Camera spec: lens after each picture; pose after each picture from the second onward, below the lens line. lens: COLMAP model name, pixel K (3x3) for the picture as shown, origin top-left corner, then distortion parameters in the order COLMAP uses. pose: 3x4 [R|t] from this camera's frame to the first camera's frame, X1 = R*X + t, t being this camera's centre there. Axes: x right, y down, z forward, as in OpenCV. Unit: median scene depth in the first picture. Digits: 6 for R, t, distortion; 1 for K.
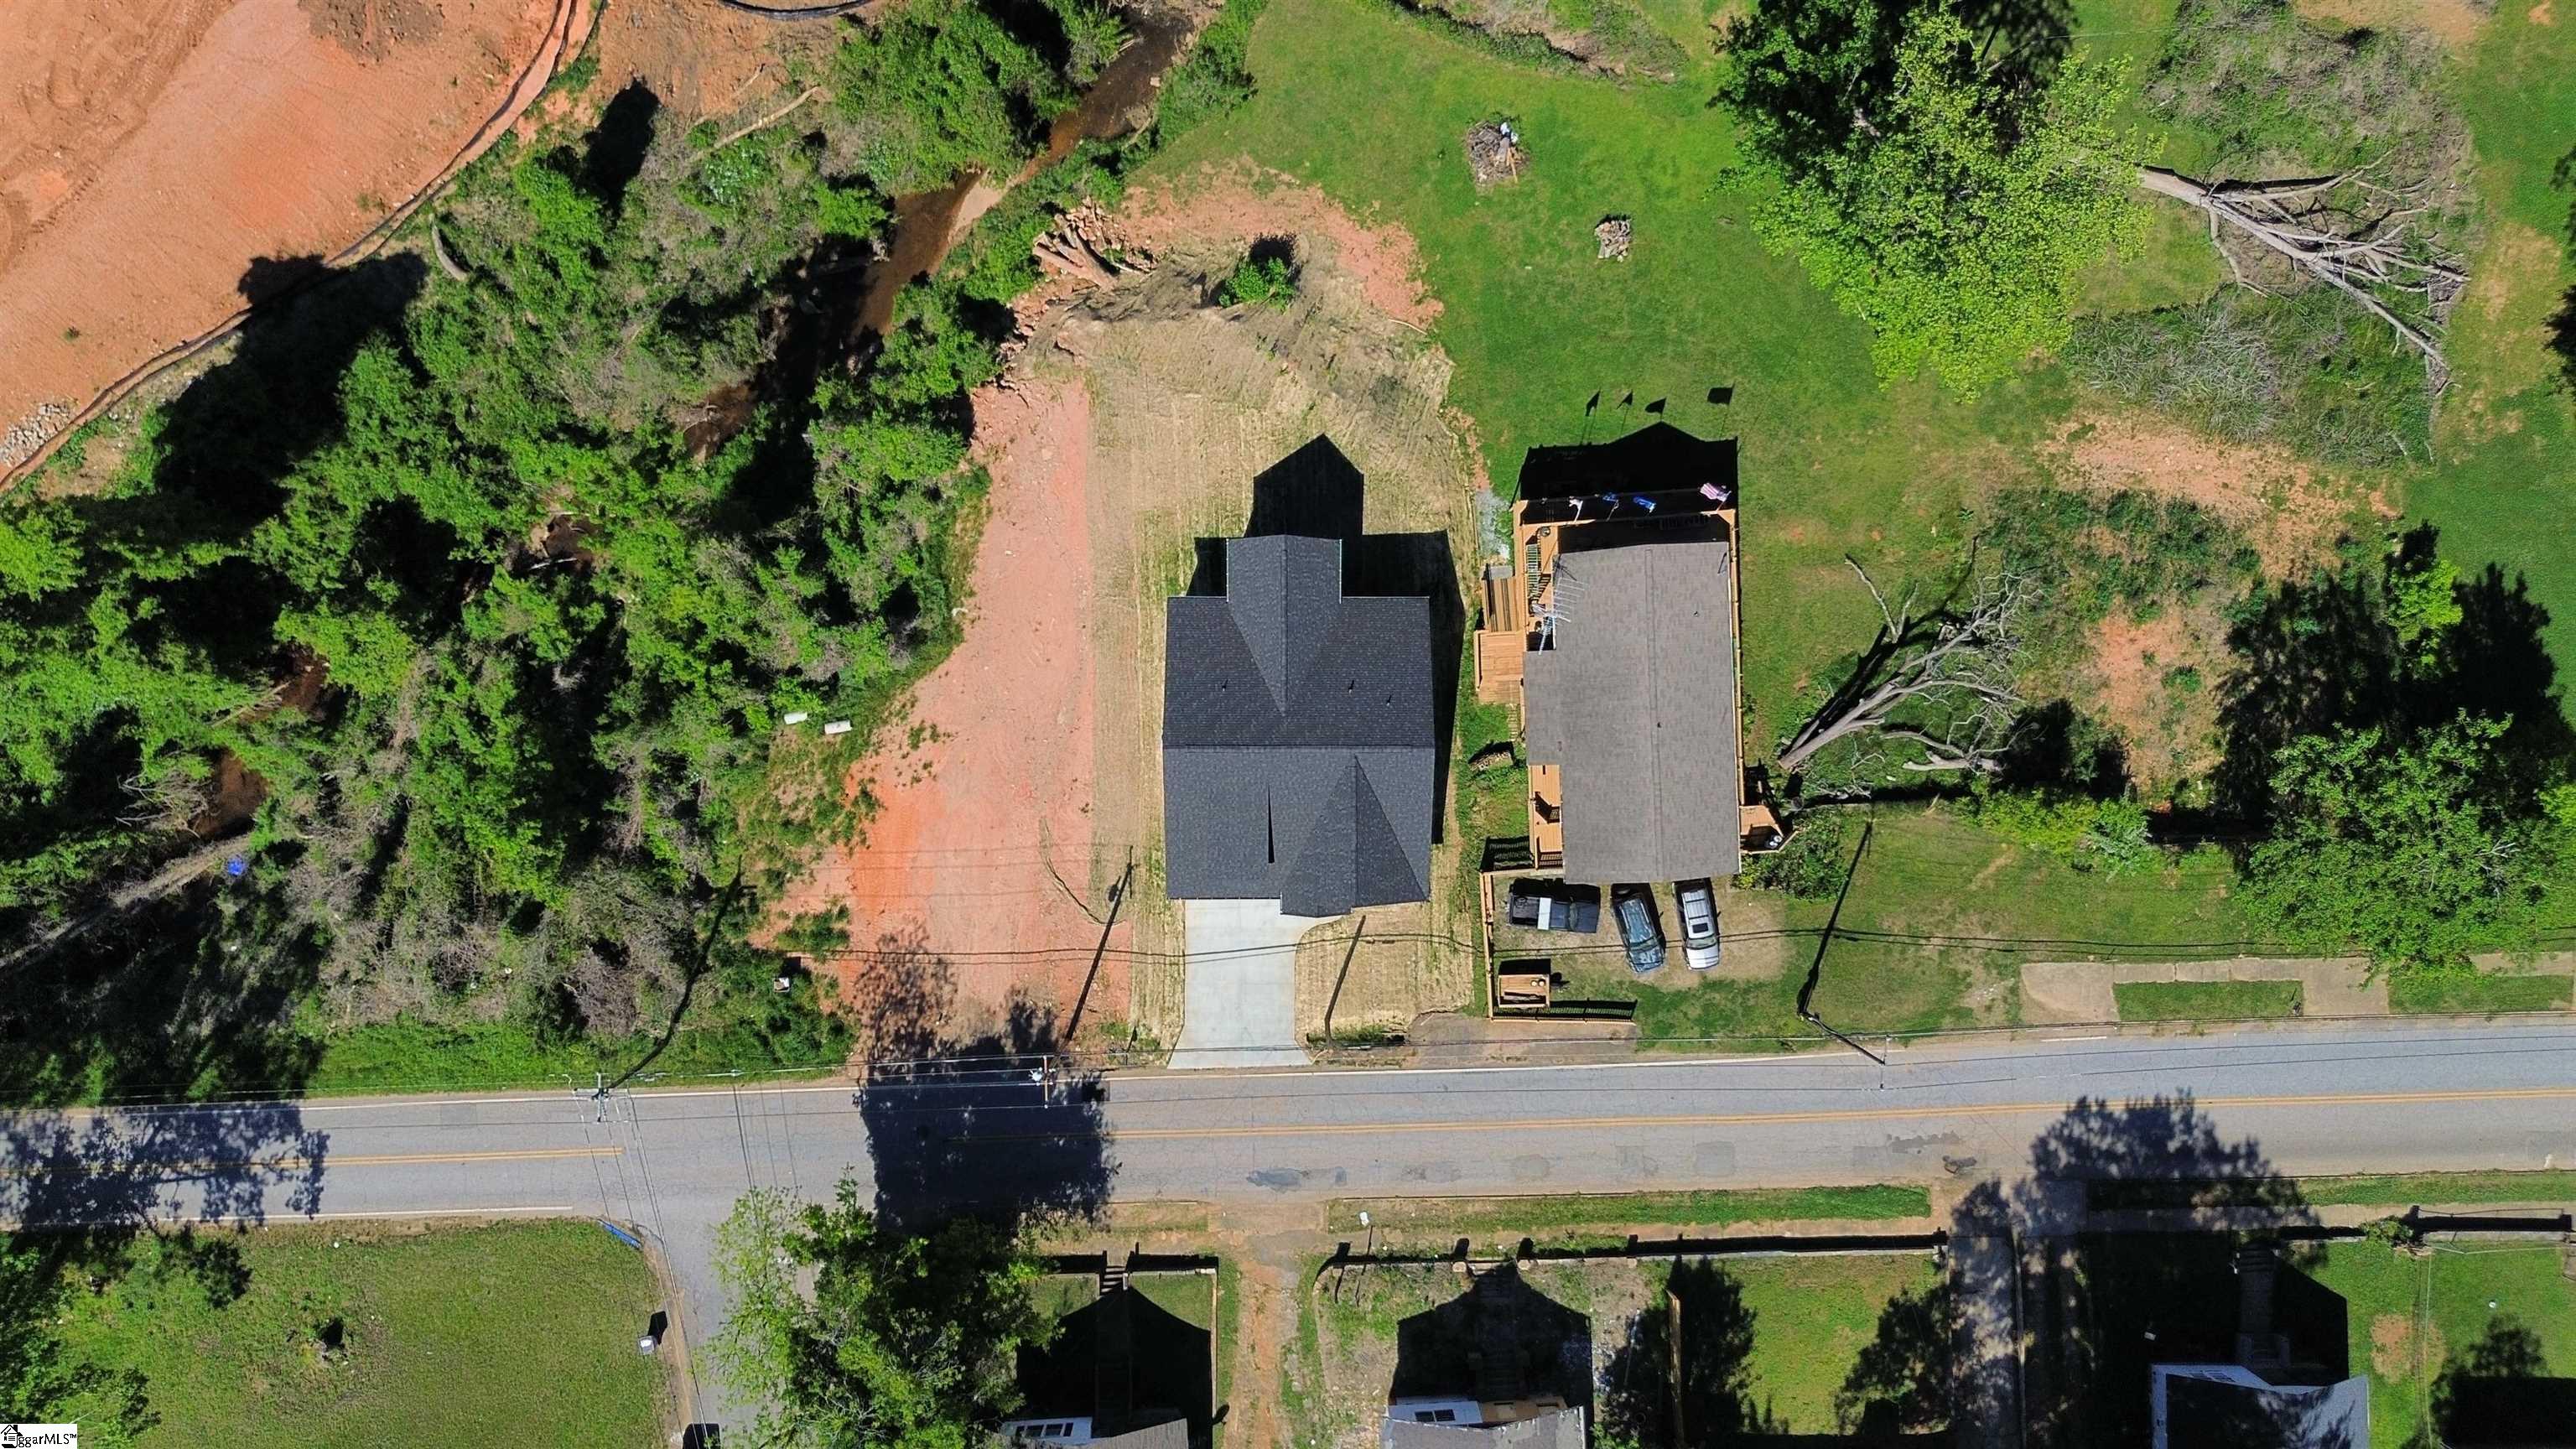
lens RADIAL K [[1810.0, 0, 1284.2], [0, 1810.0, 726.3], [0, 0, 1]] dist [0.054943, 0.000384]
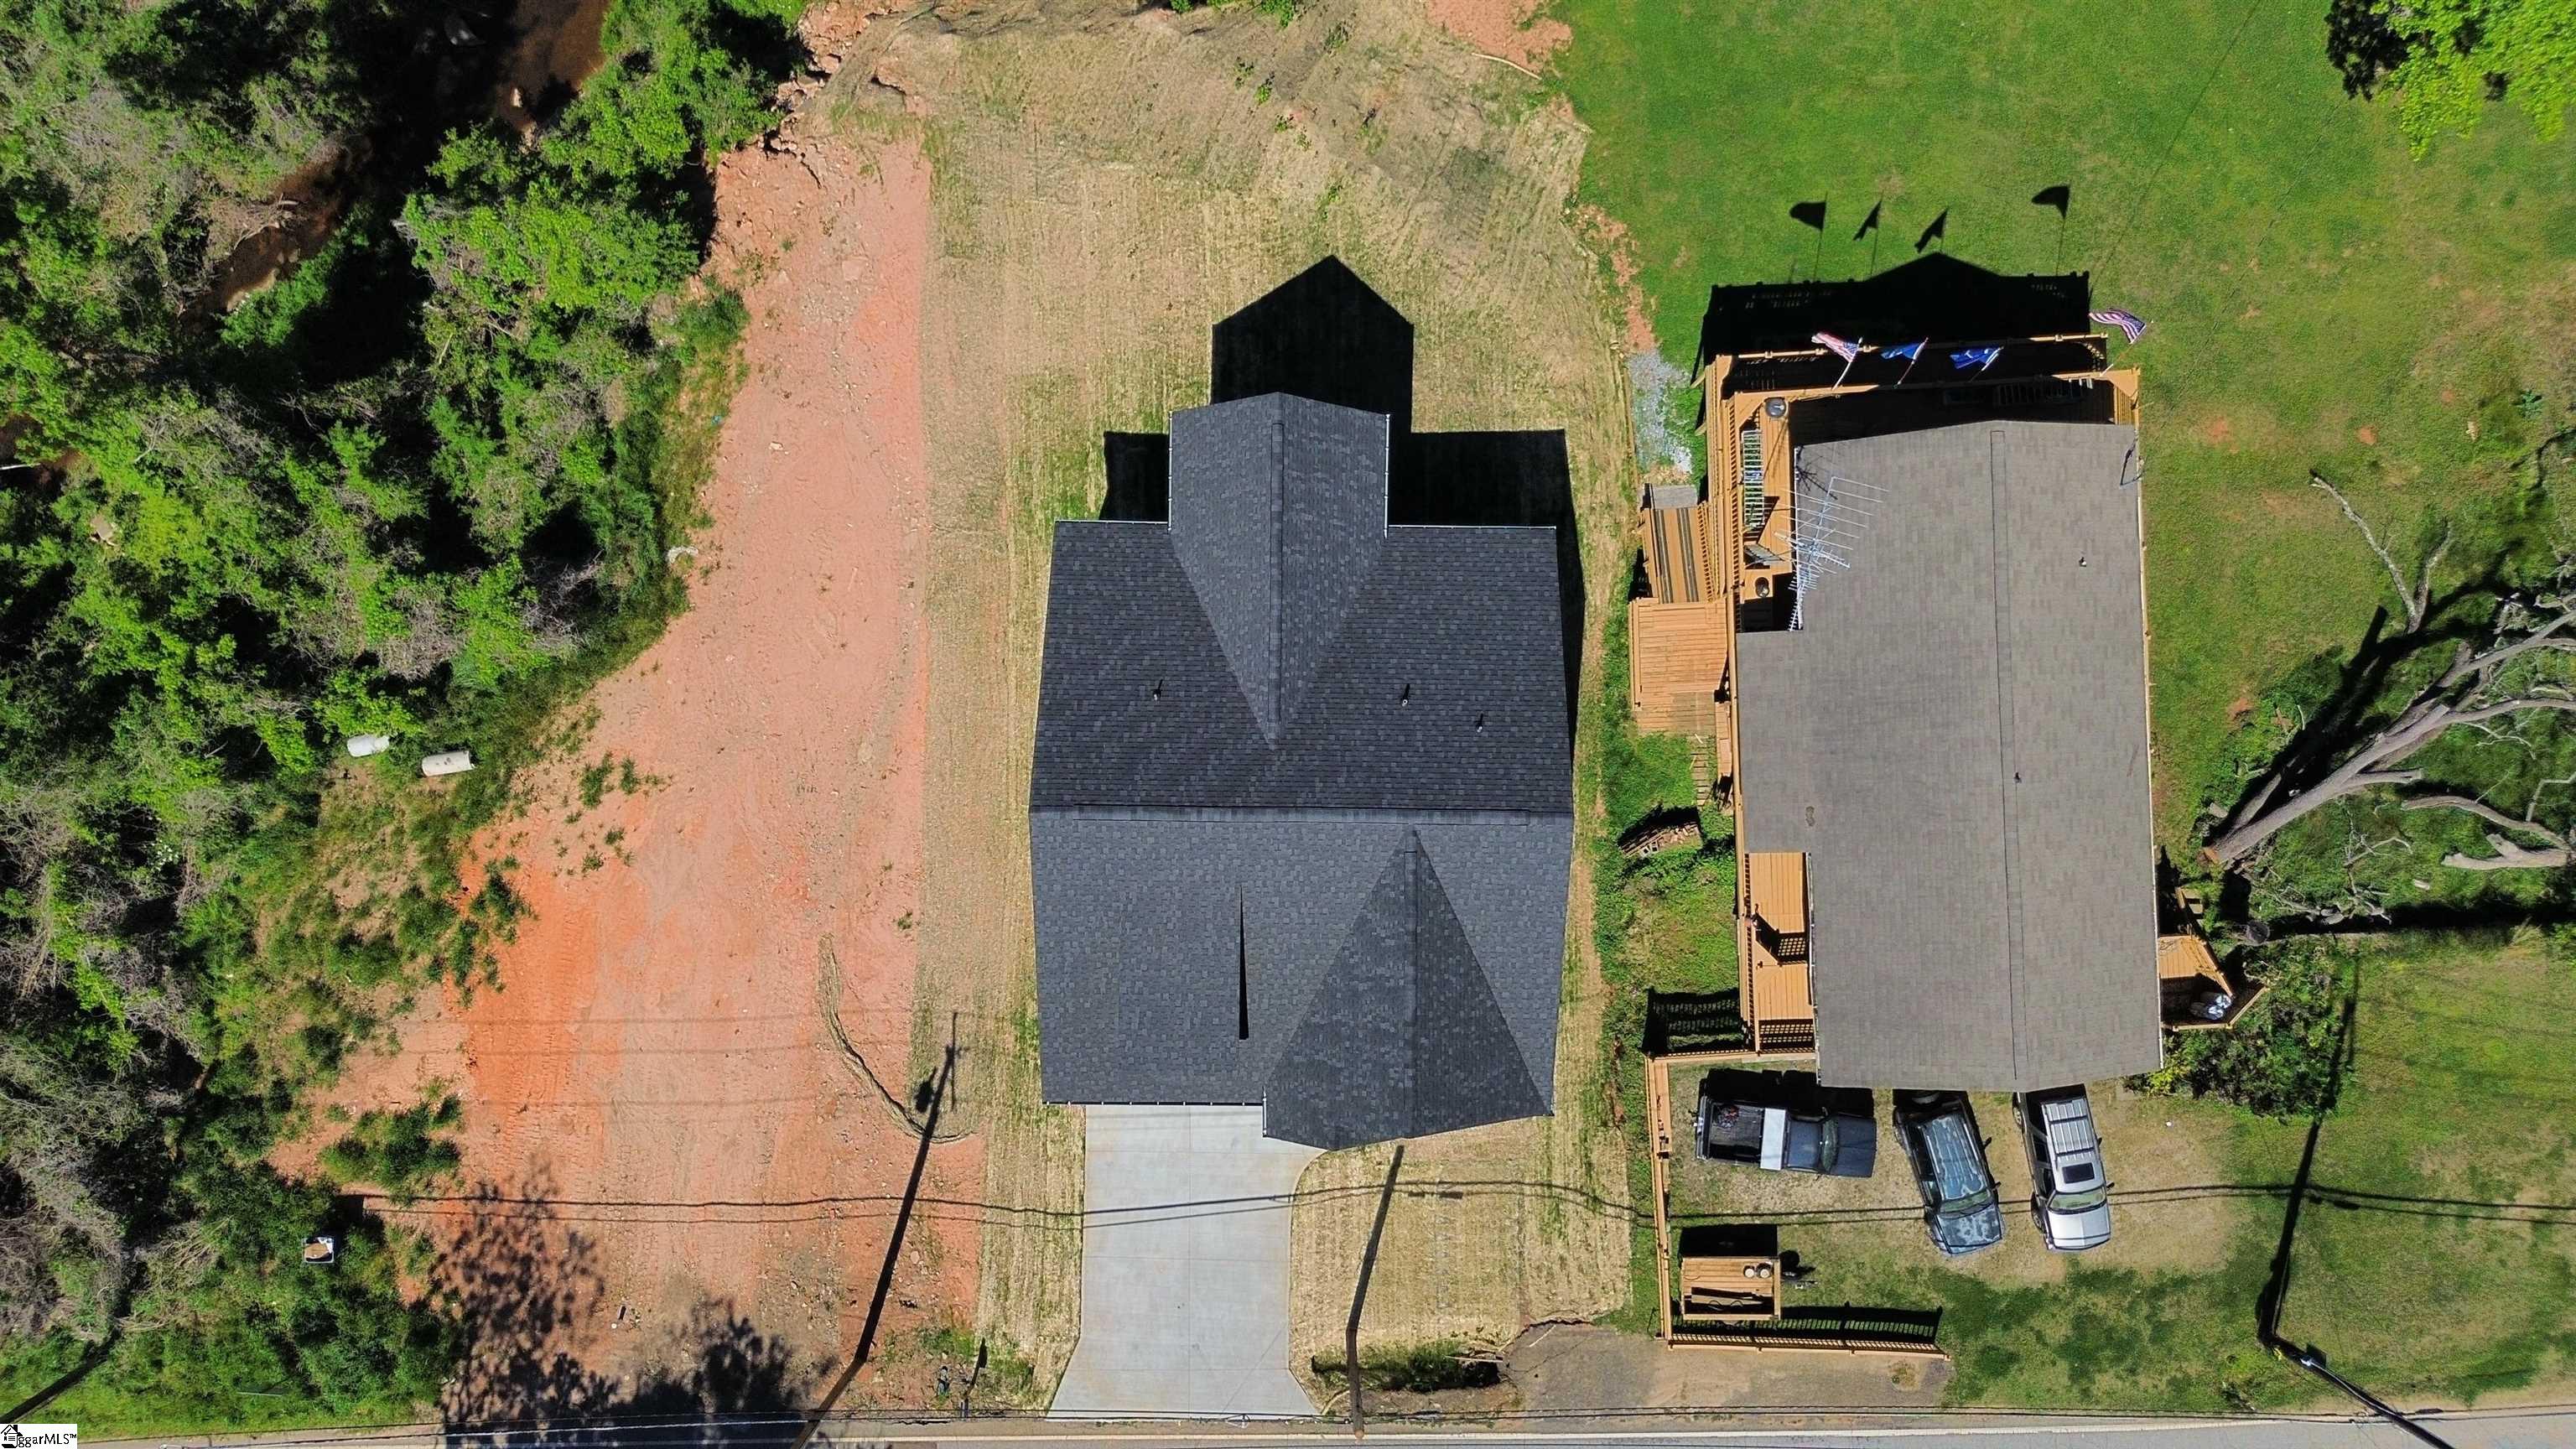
lens RADIAL K [[1807.3, 0, 1303.3], [0, 1807.3, 726.7], [0, 0, 1]] dist [0.047128, -0.031285]
pose [[0.999920, 0.012270, -0.003069, 0.009439], [-0.012357, 0.999459, -0.030464, 0.002848], [0.002693, 0.030499, 0.999531, 0.462672]]
